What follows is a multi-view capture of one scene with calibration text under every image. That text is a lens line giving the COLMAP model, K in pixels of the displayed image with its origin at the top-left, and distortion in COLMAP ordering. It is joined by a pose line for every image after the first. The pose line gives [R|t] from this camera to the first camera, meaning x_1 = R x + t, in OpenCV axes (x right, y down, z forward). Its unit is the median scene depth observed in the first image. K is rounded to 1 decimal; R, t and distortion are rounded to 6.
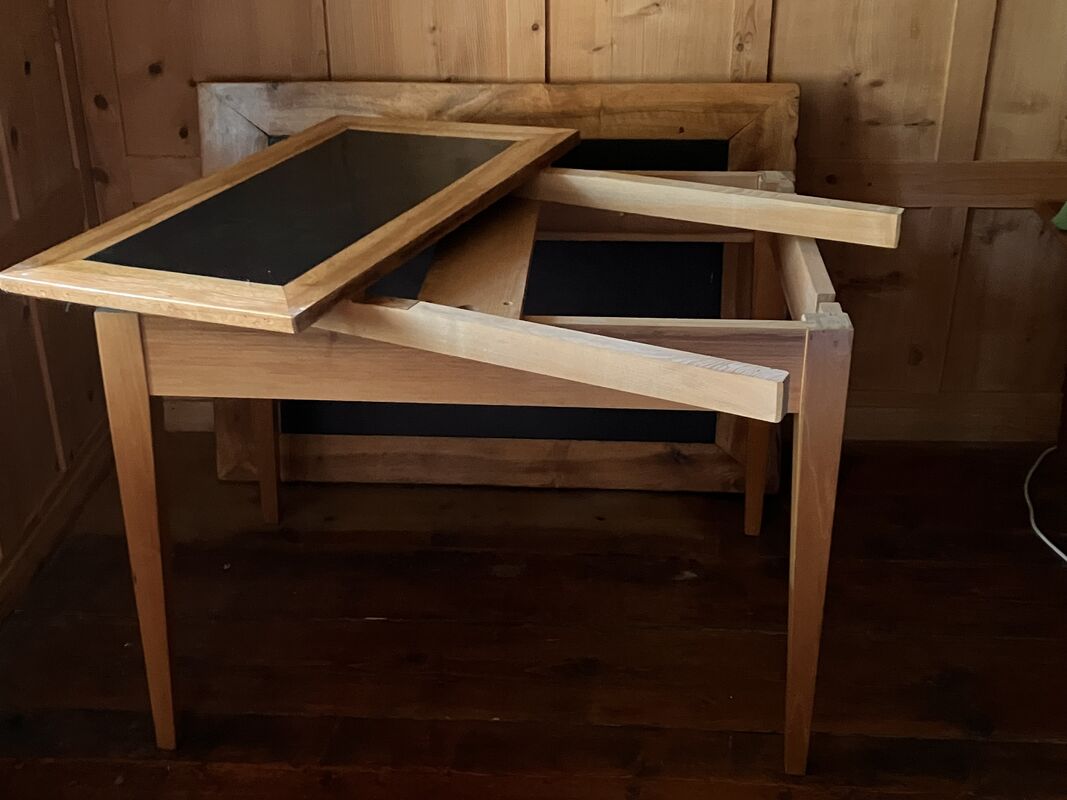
lens RADIAL K [[1357.9, 0, 514.9], [0, 1357.9, 403.9], [0, 0, 1]] dist [0.014783, -0.016545]
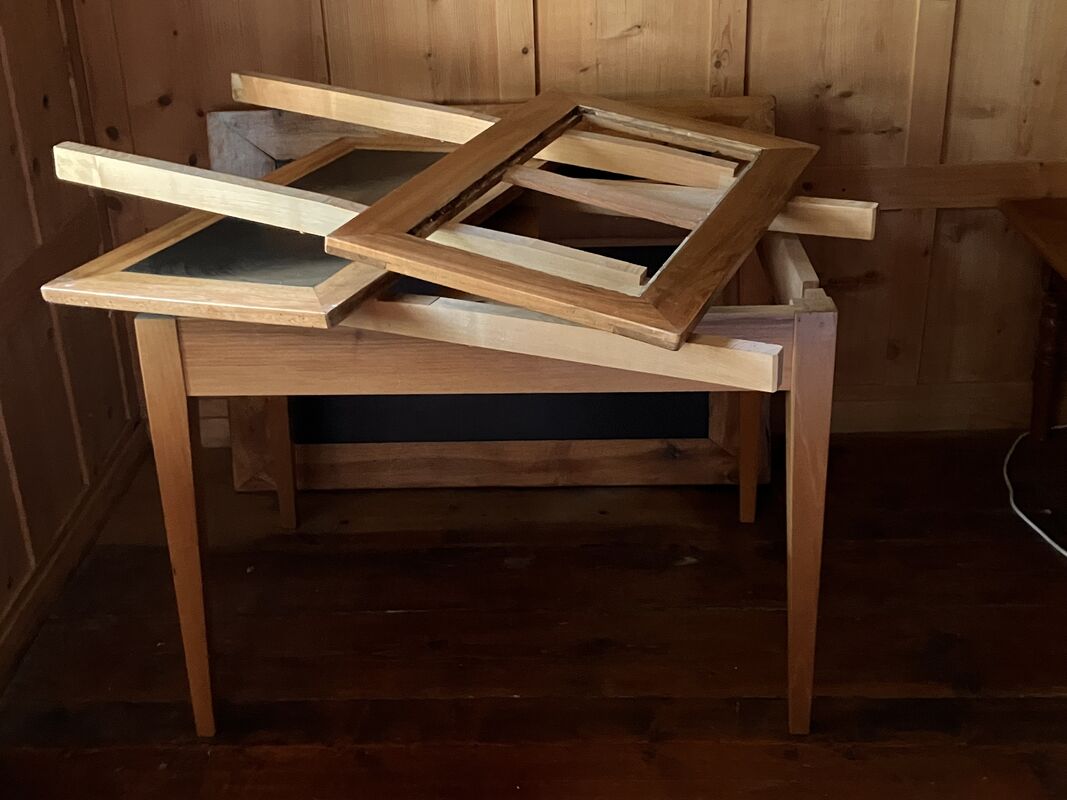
lens RADIAL K [[1358.9, 0, 533.5], [0, 1358.9, 400.0], [0, 0, 1]] dist [0.028898, -0.012035]
pose [[0.998950, -0.034680, 0.029953, -0.020030], [0.035532, 0.998965, -0.028395, 0.026070], [-0.028937, 0.029429, 0.999148, -0.055278]]
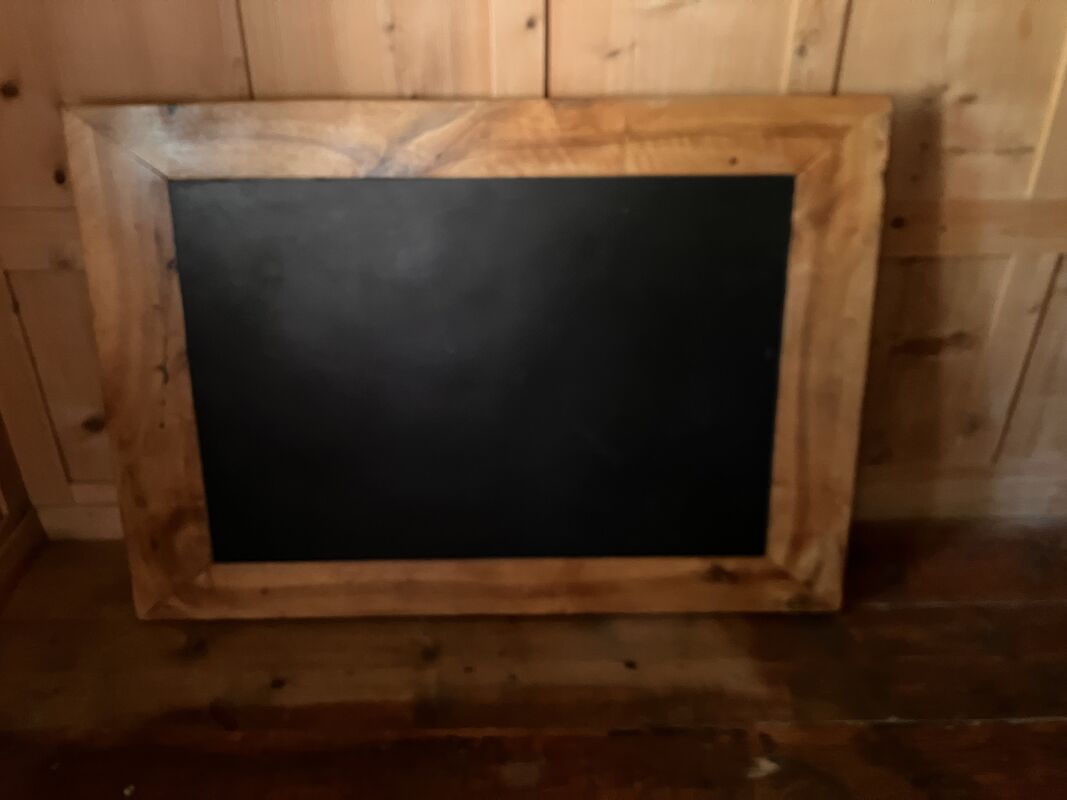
lens RADIAL K [[941.7, 0, 533.5], [0, 941.7, 400.0], [0, 0, 1]] dist [-0.030247, -0.002972]
pose [[0.995887, -0.035932, 0.083175, -0.033266], [0.031039, 0.997752, 0.059396, -0.104985], [-0.085123, -0.056570, 0.994763, 0.489982]]
